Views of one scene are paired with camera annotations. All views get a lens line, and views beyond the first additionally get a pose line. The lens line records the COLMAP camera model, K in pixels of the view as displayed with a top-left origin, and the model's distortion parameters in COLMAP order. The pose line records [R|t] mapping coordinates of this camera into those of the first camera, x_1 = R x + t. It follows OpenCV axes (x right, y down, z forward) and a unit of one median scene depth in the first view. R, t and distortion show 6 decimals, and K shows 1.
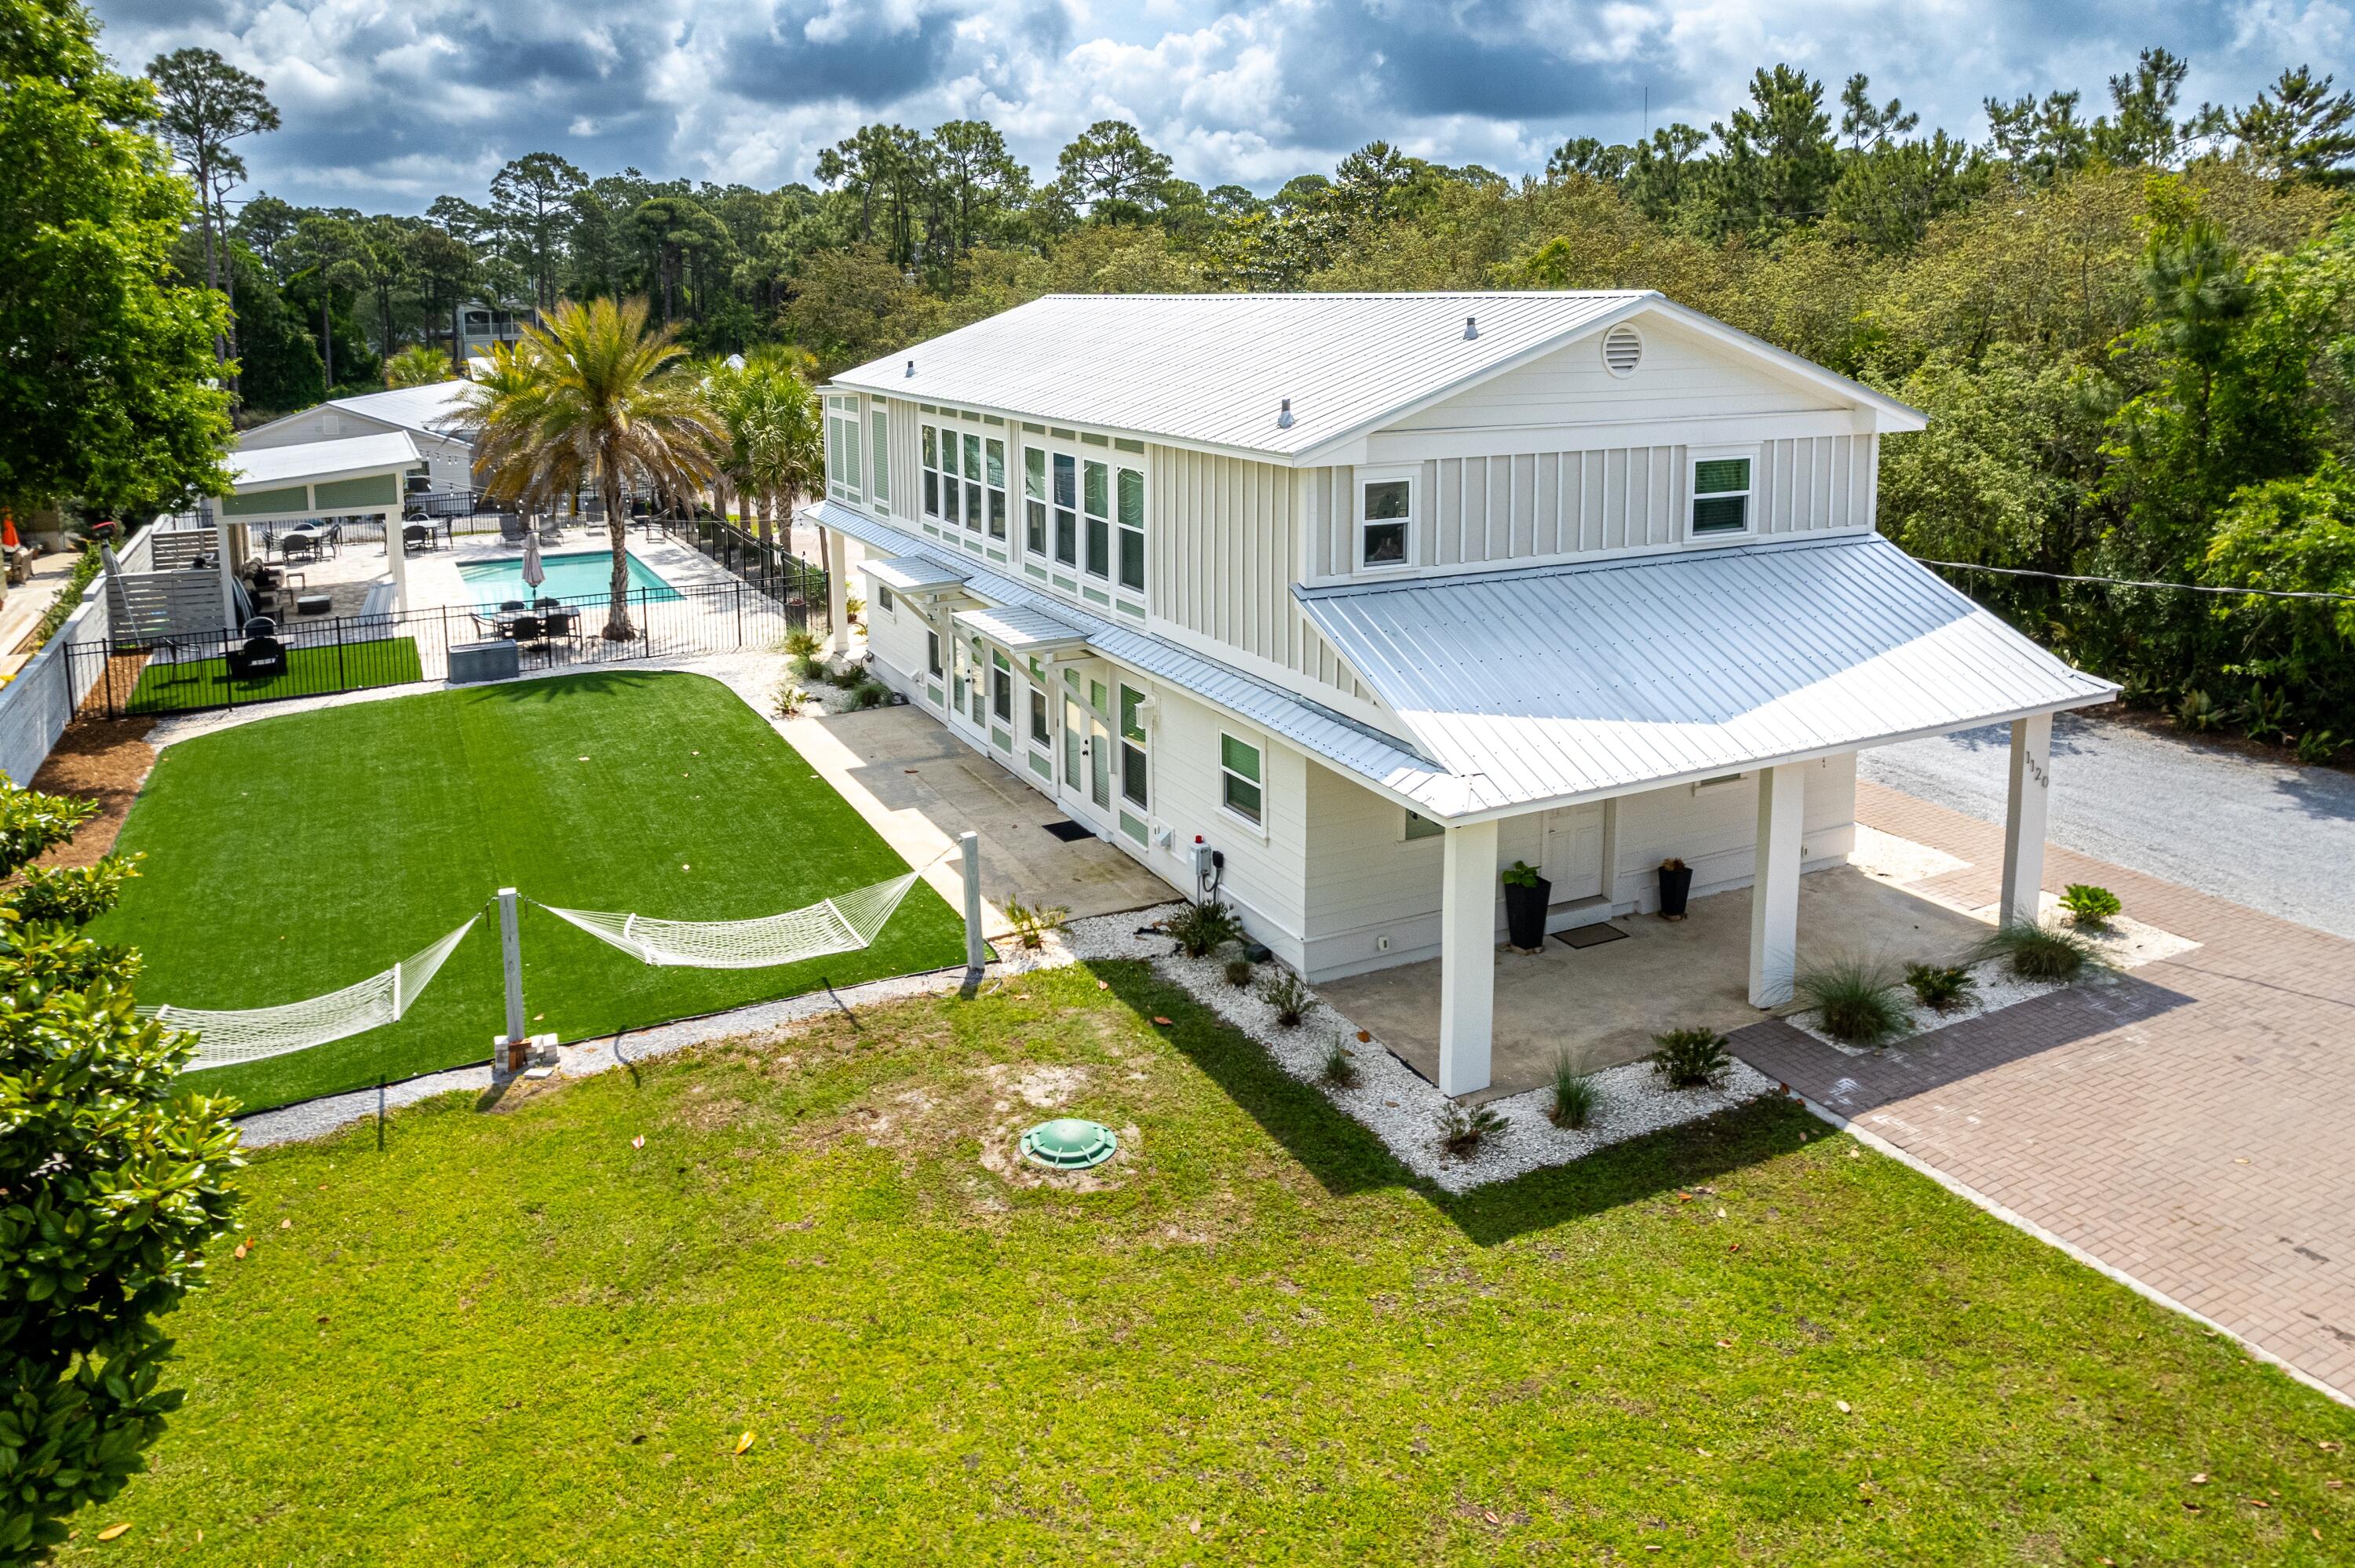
lens RADIAL K [[1653.1, 0, 1083.2], [0, 1653.1, 524.1], [0, 0, 1]] dist [-0.015883, 0.004366]
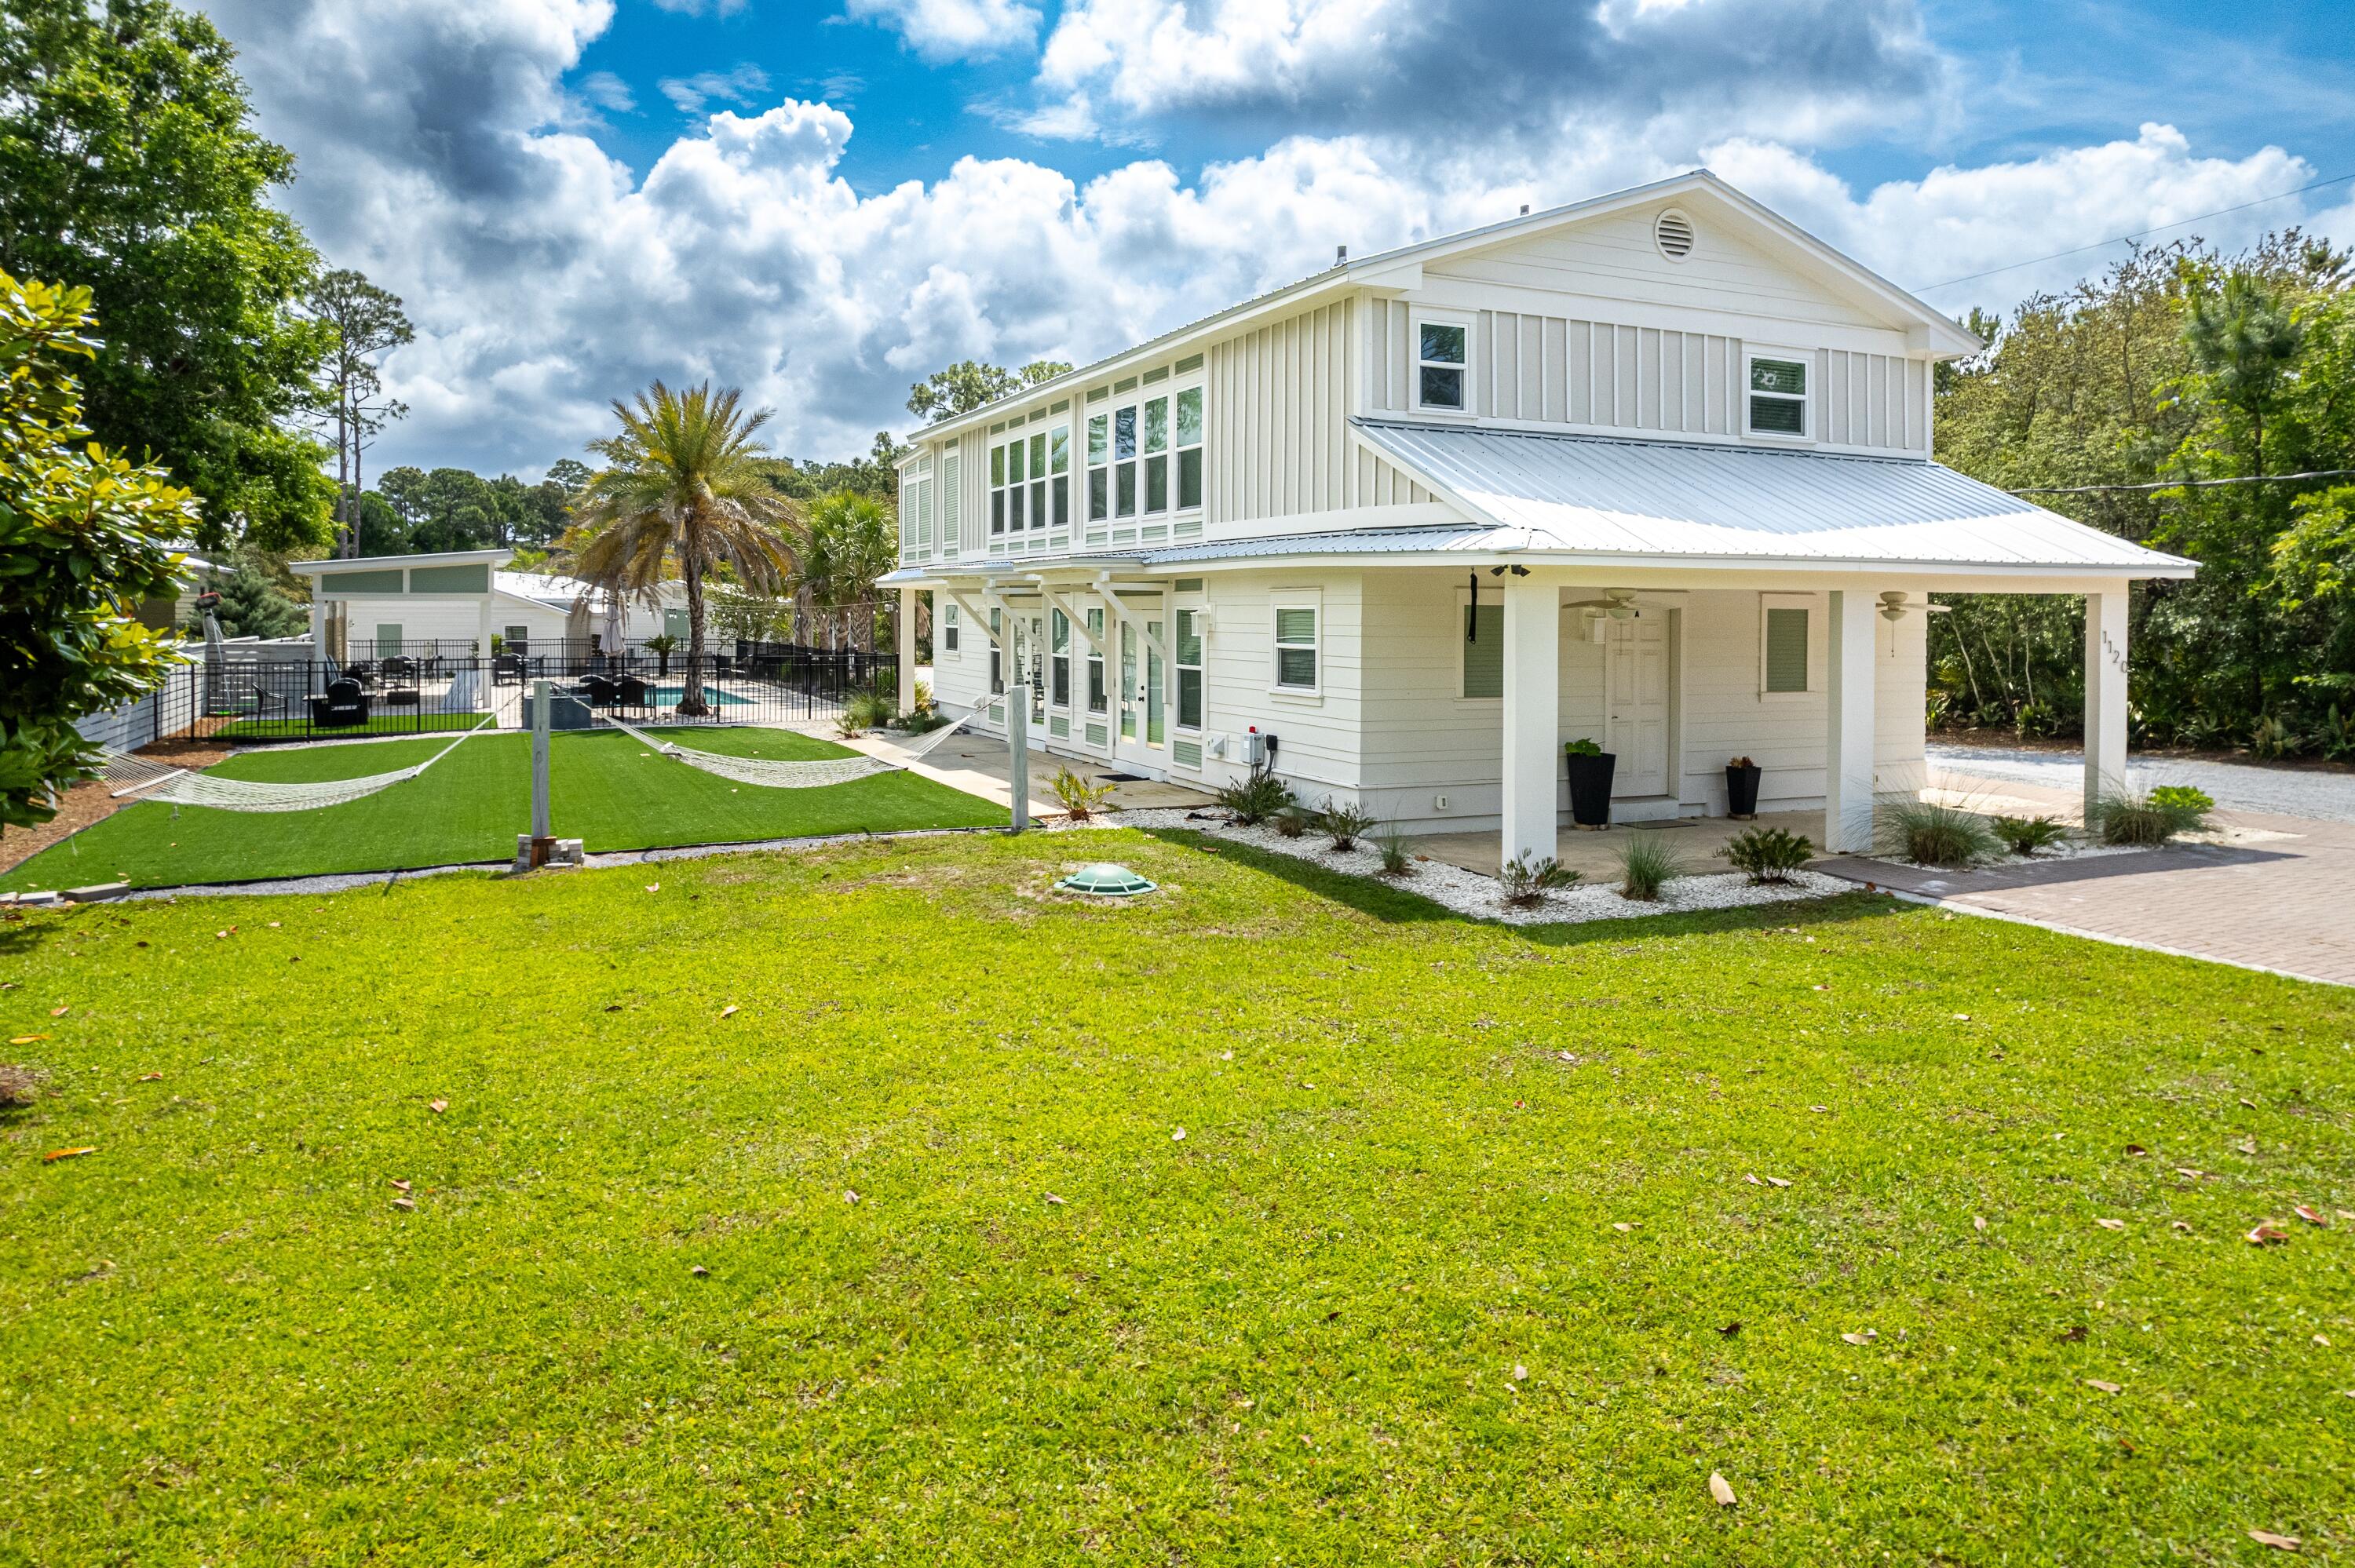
lens RADIAL K [[1568.9, 0, 1120.1], [0, 1568.9, 619.6], [0, 0, 1]] dist [-0.007878, -0.000282]
pose [[0.999523, 0.018740, -0.024552, 0.012906], [-0.021734, 0.991540, -0.127969, 0.247294], [0.021946, 0.128441, 0.991474, 0.064913]]
